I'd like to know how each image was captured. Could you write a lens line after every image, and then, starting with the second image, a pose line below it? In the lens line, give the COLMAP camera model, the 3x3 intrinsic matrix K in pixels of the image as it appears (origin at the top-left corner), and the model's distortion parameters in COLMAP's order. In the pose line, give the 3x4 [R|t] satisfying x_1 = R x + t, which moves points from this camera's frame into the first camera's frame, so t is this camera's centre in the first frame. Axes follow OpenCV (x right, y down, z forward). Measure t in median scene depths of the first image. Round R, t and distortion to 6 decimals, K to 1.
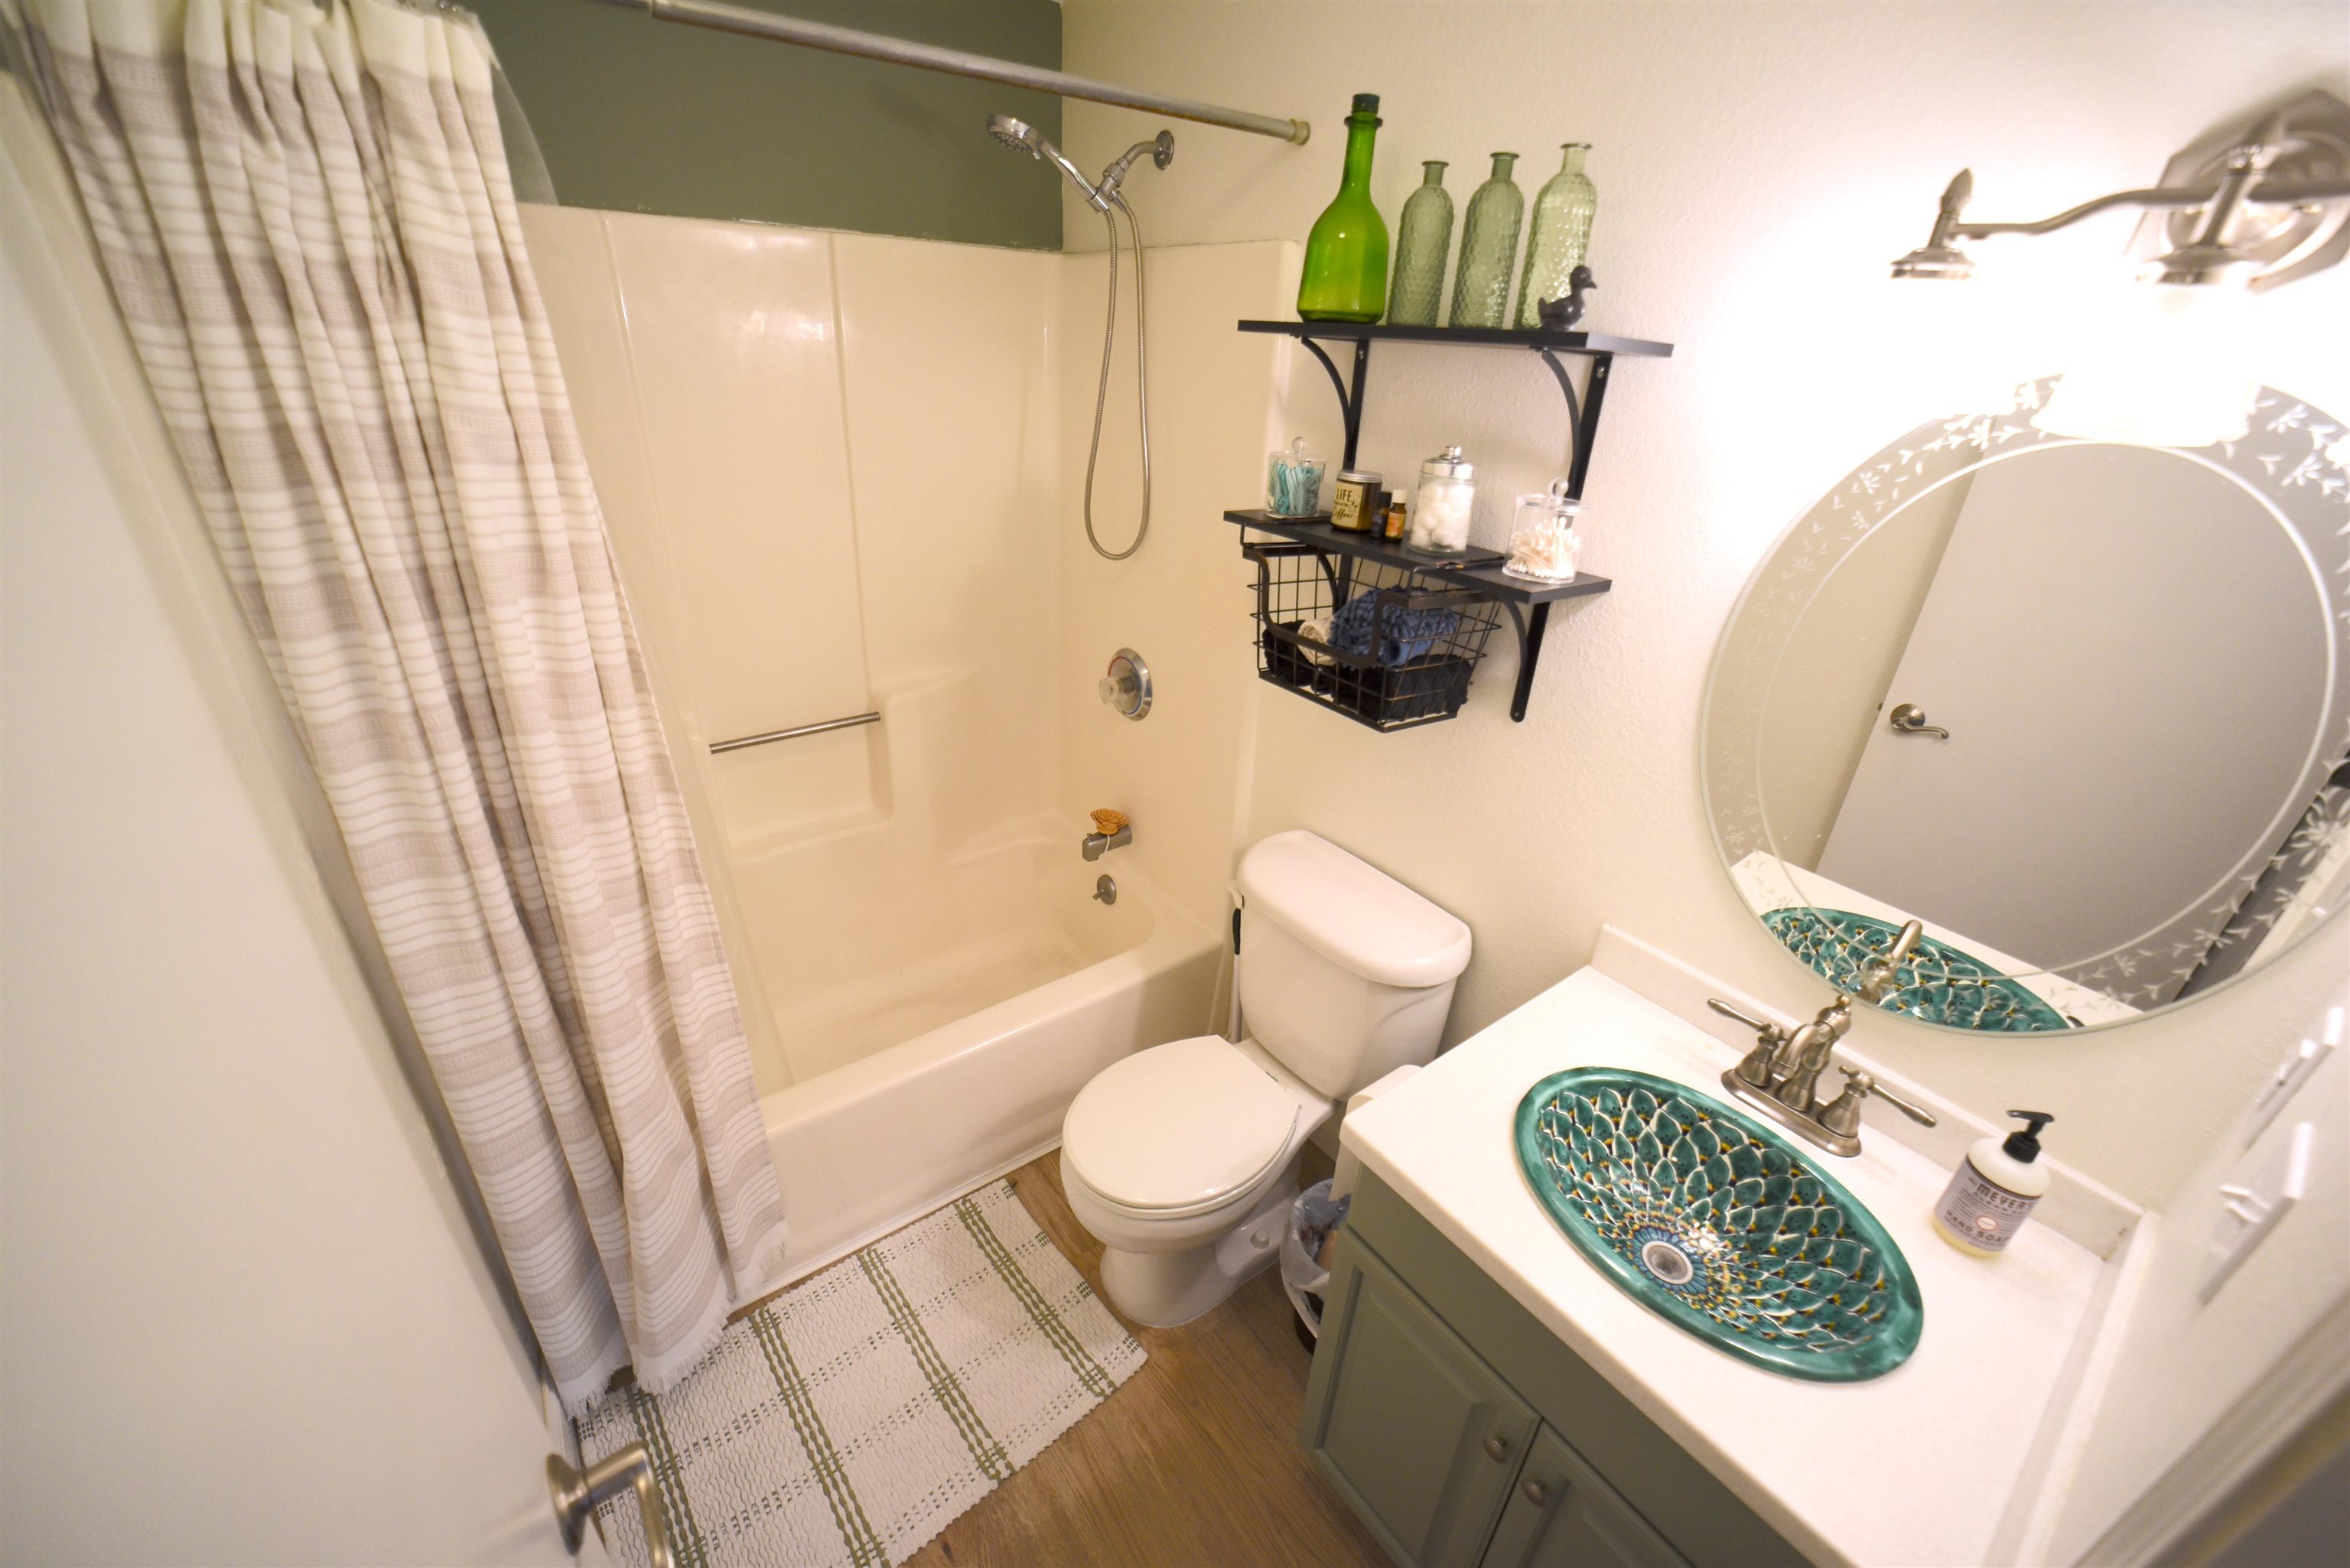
lens RADIAL K [[911.3, 0, 1161.3], [0, 911.3, 775.3], [0, 0, 1]] dist [-0.032675, 0.007406]
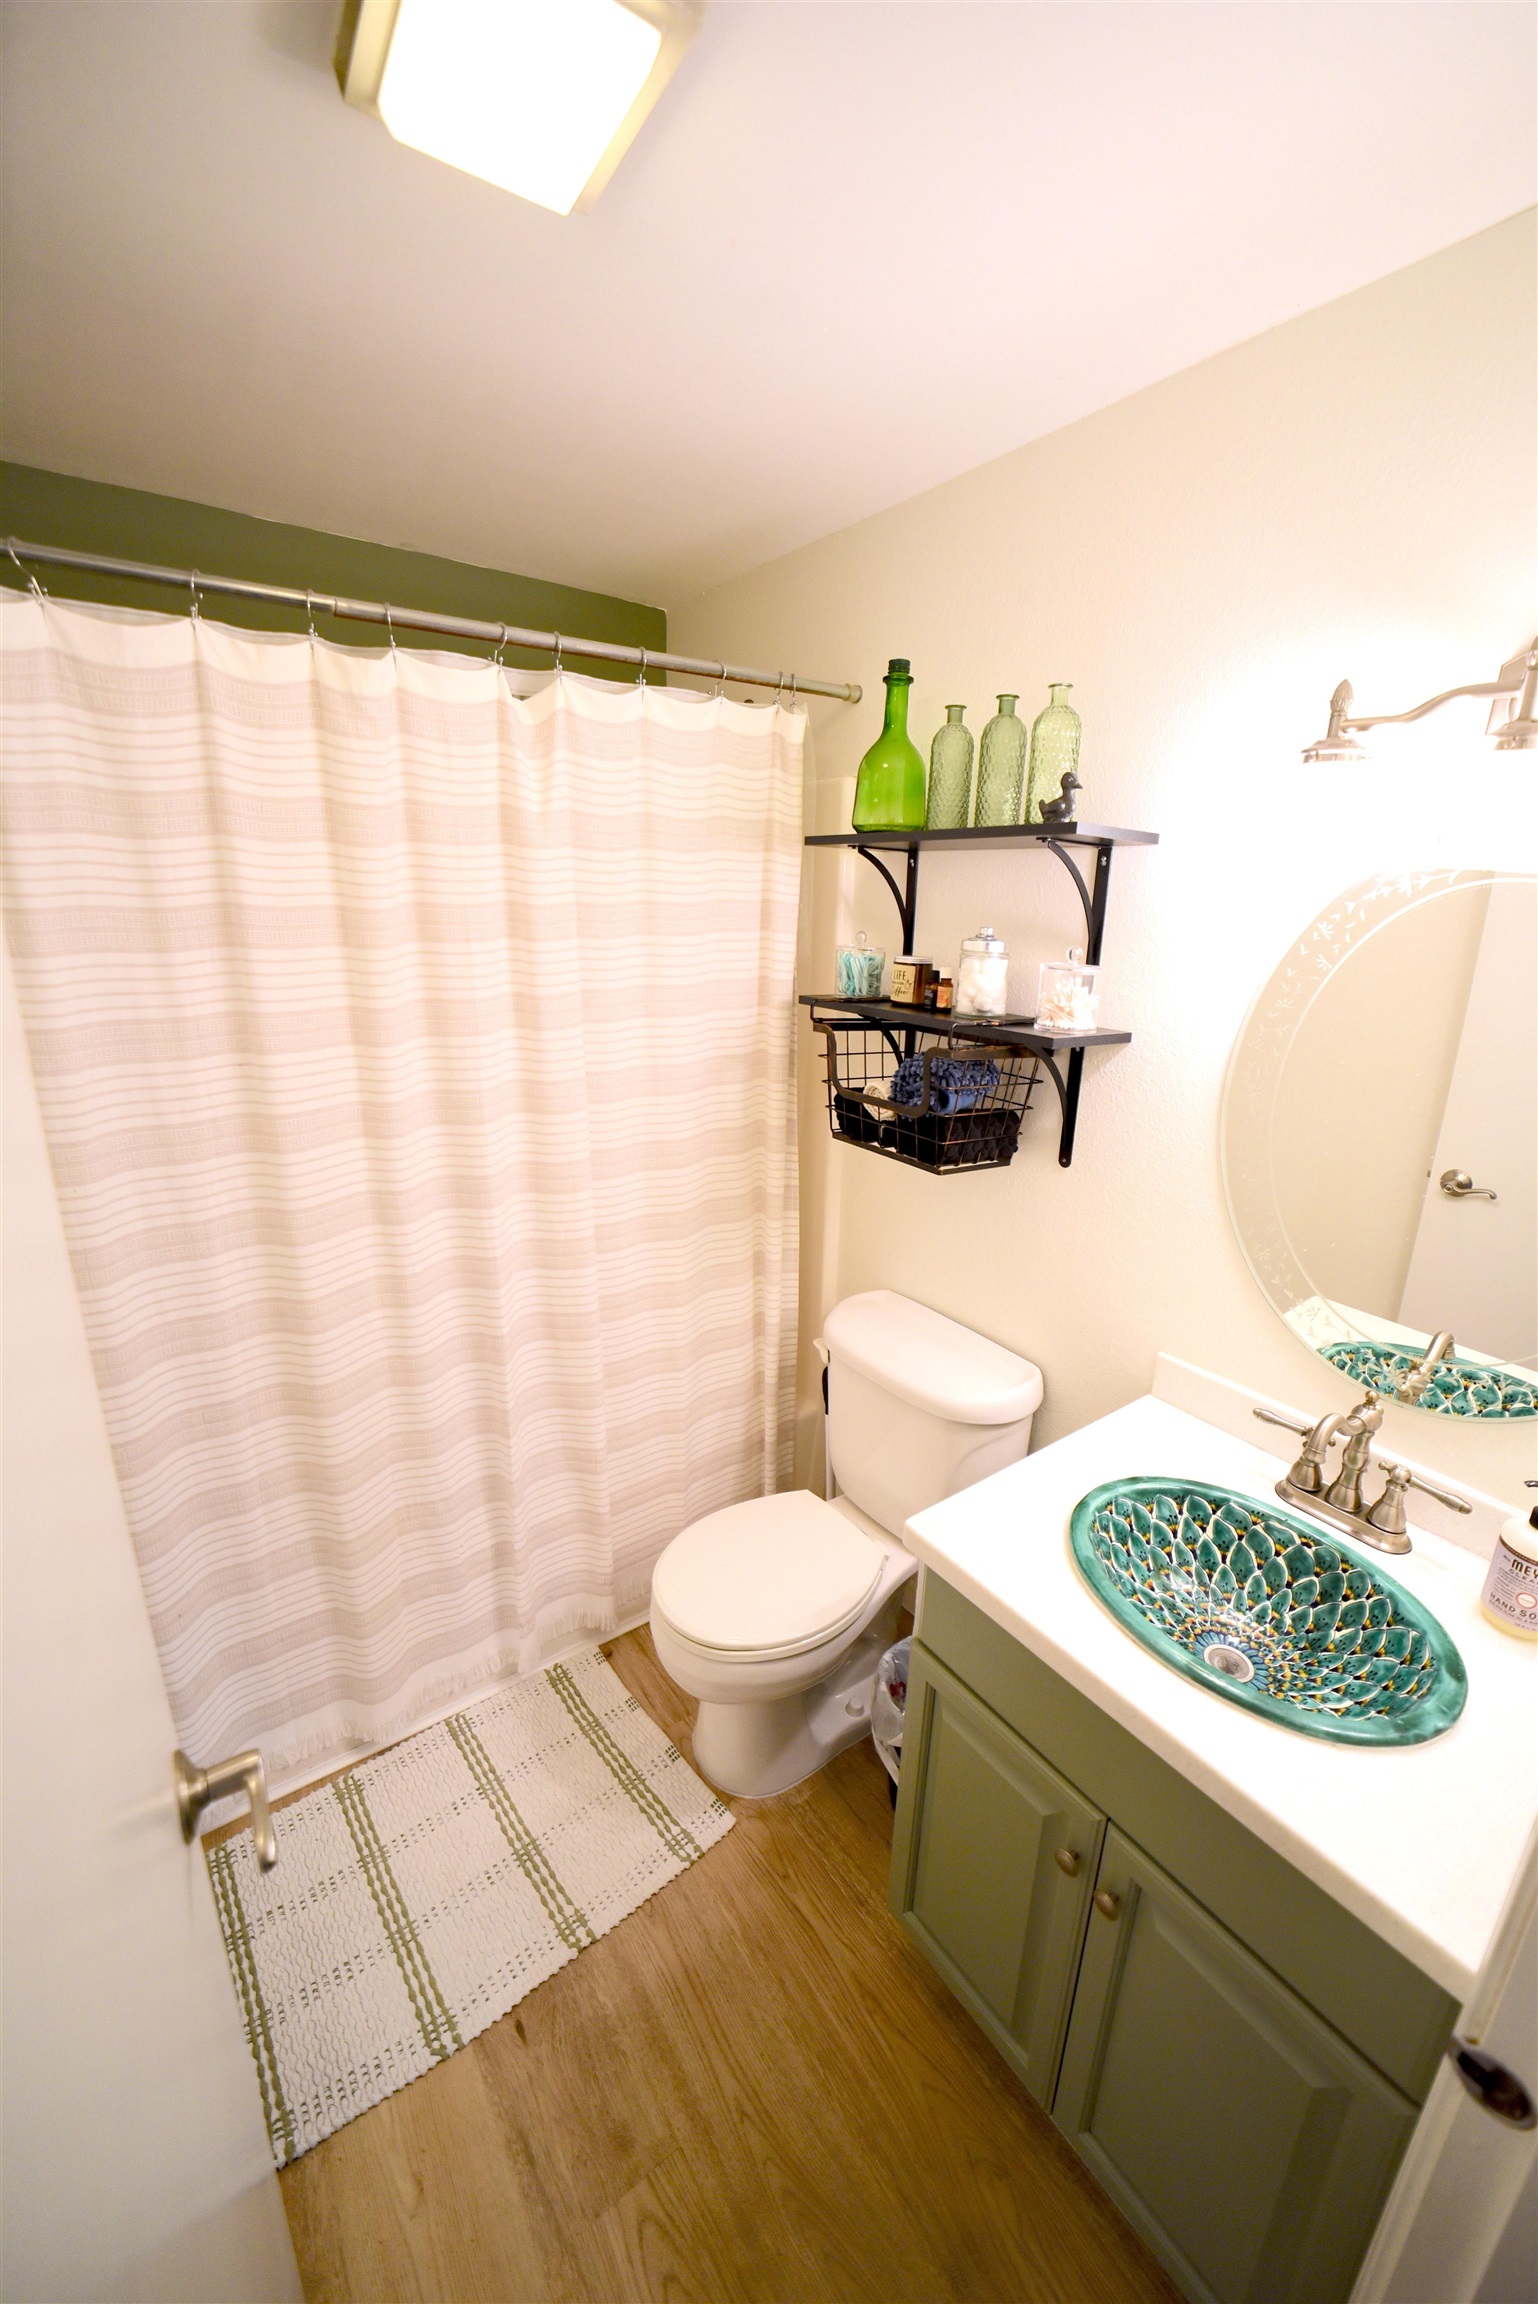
lens RADIAL K [[893.5, 0, 766.1], [0, 893.5, 1146.0], [0, 0, 1]] dist [-0.032675, 0.007406]
pose [[0.999652, -0.015030, -0.021660, 0.056105], [0.010790, 0.982865, -0.184010, 0.115204], [0.024054, 0.183712, 0.982686, -0.078890]]
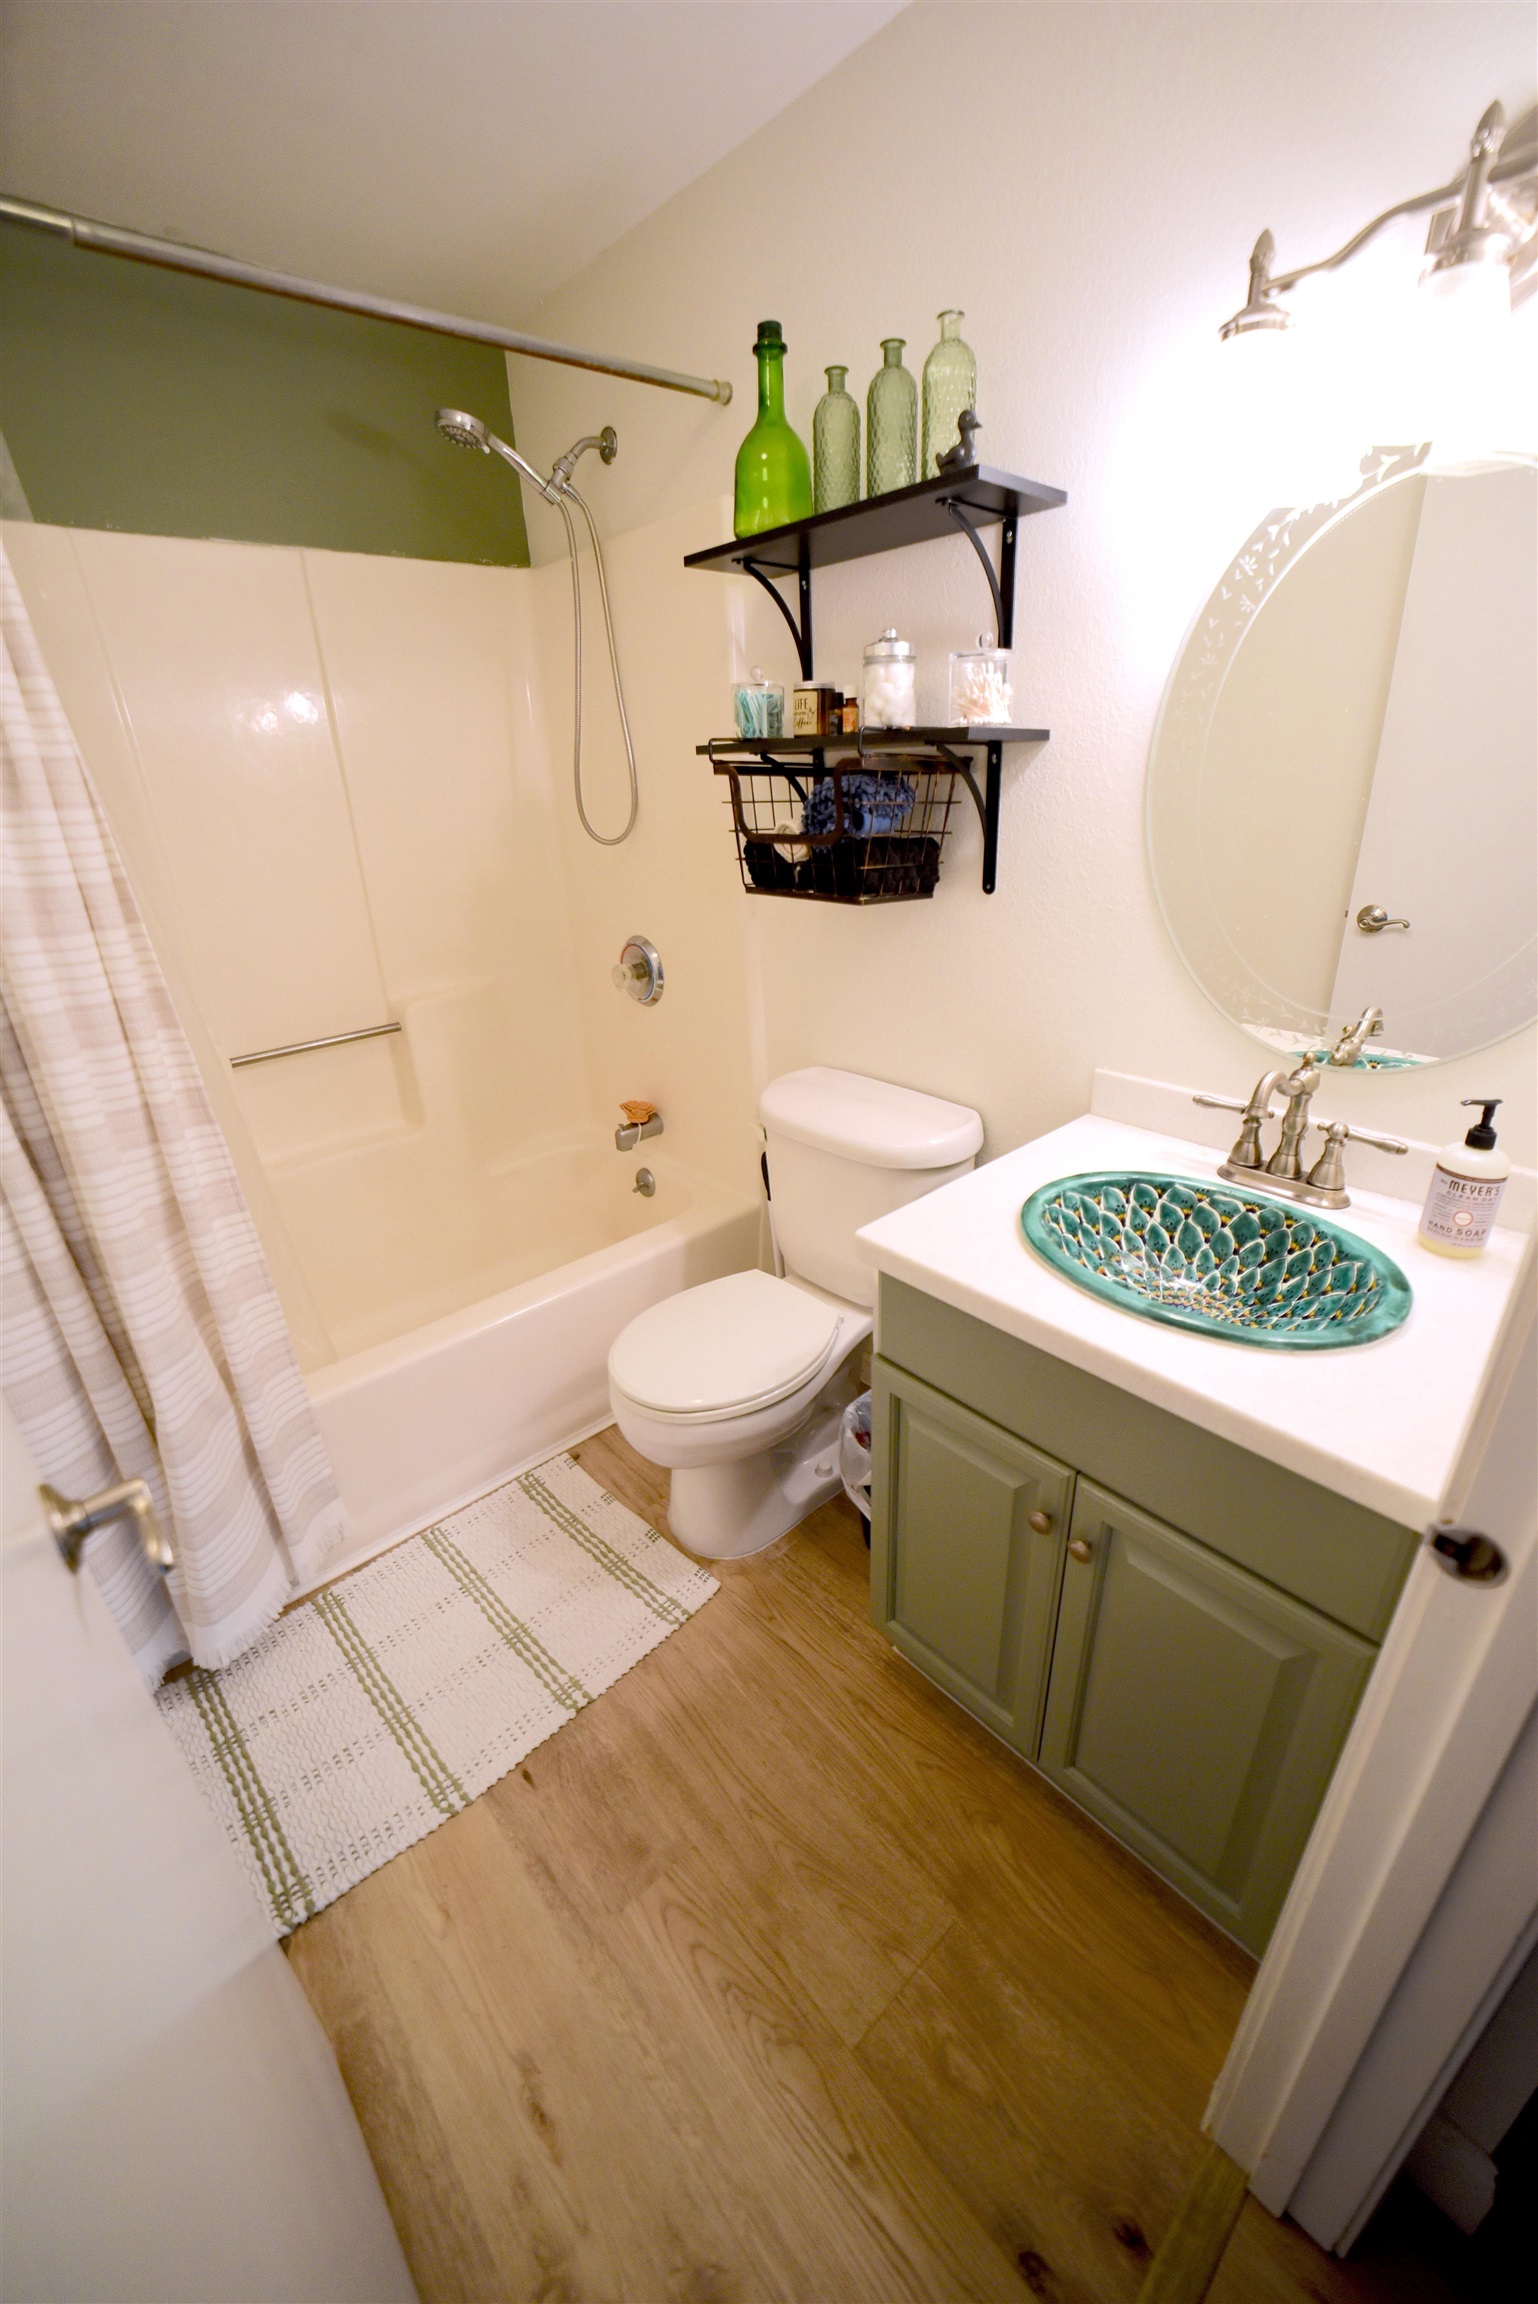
lens RADIAL K [[893.5, 0, 764.8], [0, 893.5, 1154.0], [0, 0, 1]] dist [-0.032675, 0.007406]
pose [[0.992072, -0.117160, 0.045464, 0.052824], [0.119376, 0.991612, -0.049545, 0.271271], [-0.039278, 0.054580, 0.997737, -0.005151]]
